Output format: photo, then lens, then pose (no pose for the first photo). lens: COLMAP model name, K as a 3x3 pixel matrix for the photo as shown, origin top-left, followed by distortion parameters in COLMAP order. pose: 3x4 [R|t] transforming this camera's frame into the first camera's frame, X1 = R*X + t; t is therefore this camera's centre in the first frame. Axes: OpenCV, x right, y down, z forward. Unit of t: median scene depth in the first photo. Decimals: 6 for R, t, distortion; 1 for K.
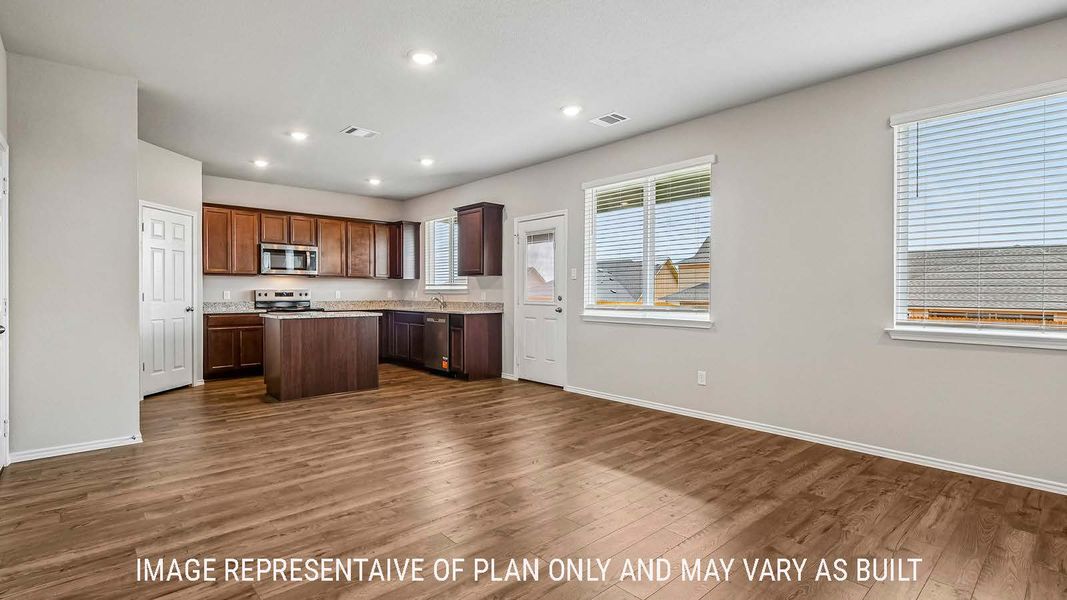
lens RADIAL K [[498.7, 0, 530.4], [0, 498.7, 294.7], [0, 0, 1]] dist [-0.001991, -0.003438]
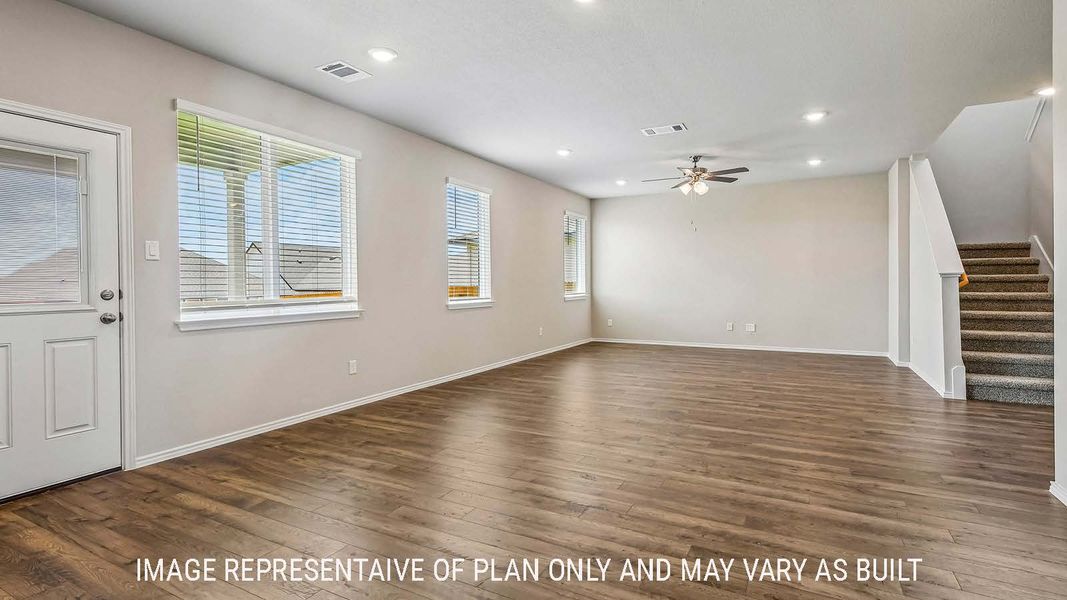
lens RADIAL K [[517.7, 0, 503.8], [0, 517.7, 279.7], [0, 0, 1]] dist [0.025764, -0.000183]
pose [[-0.313349, 0.009188, 0.949594, -0.520801], [0.006171, 0.999952, -0.007639, 0.004248], [-0.949618, 0.003466, -0.313390, 0.745557]]
